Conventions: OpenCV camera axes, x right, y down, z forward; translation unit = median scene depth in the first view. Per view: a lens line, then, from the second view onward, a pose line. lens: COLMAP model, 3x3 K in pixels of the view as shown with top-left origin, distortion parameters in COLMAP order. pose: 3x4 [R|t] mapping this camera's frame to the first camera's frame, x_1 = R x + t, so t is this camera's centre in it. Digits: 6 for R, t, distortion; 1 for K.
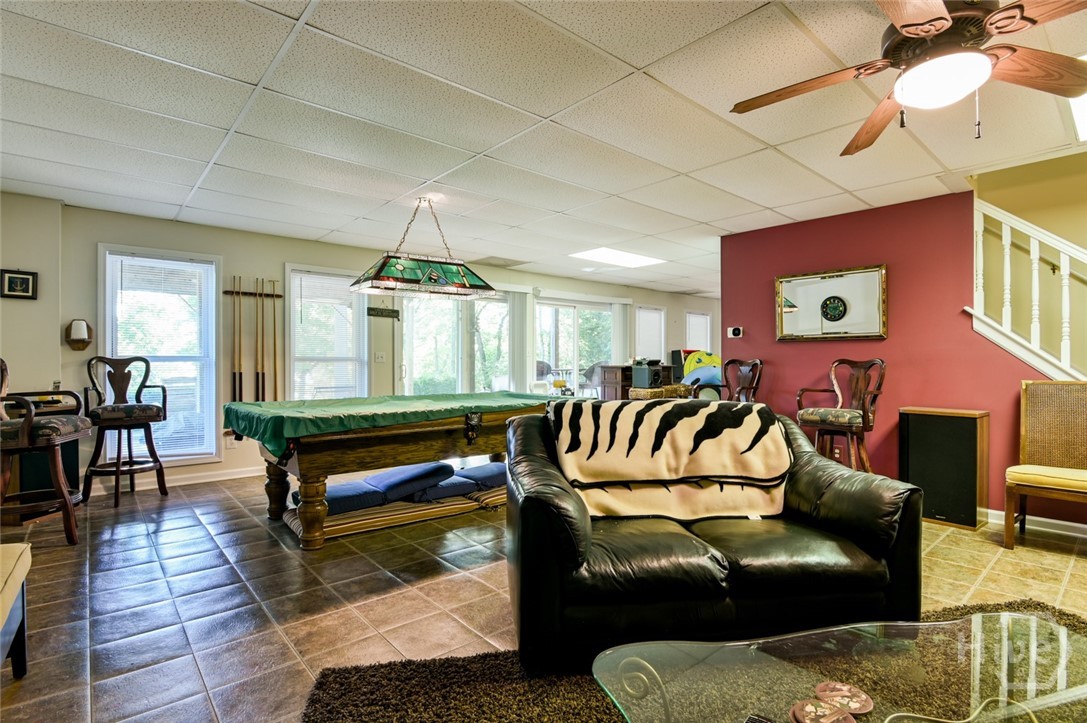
lens RADIAL K [[533.9, 0, 544.1], [0, 533.9, 362.3], [0, 0, 1]] dist [0.002905, -0.000020]
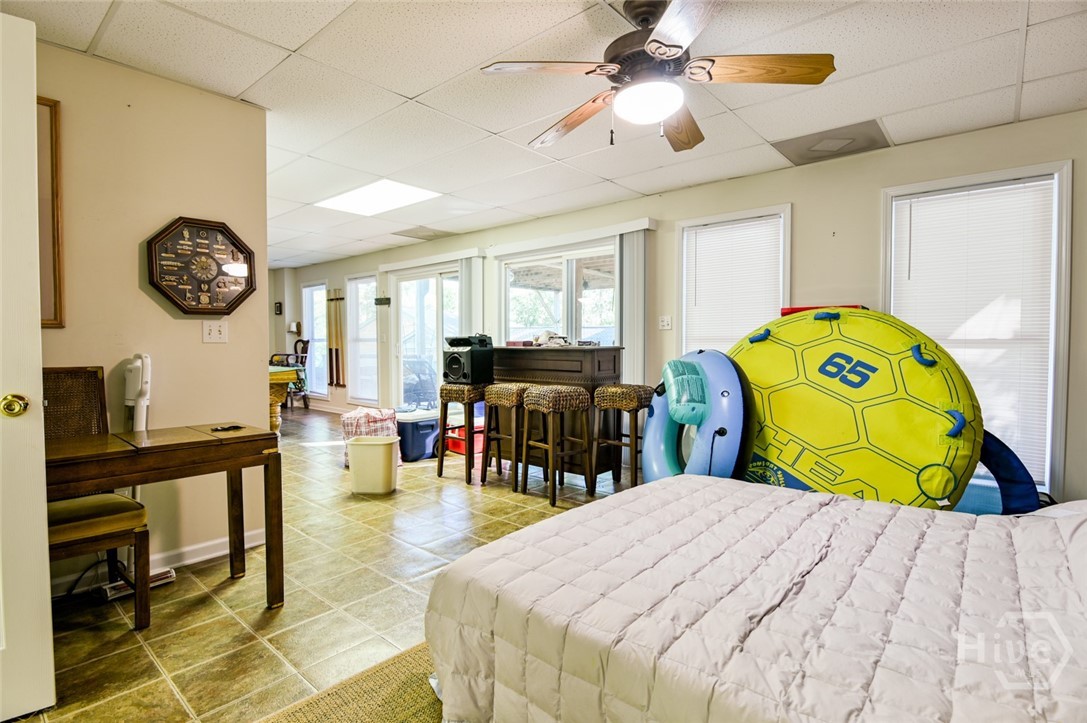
lens RADIAL K [[533.9, 0, 543.7], [0, 533.9, 359.2], [0, 0, 1]] dist [0.002905, -0.000020]
pose [[0.136014, 0.028974, -0.990283, 1.082946], [-0.002388, 0.999579, 0.028917, 0.002739], [0.990704, -0.001568, 0.136026, 1.367029]]
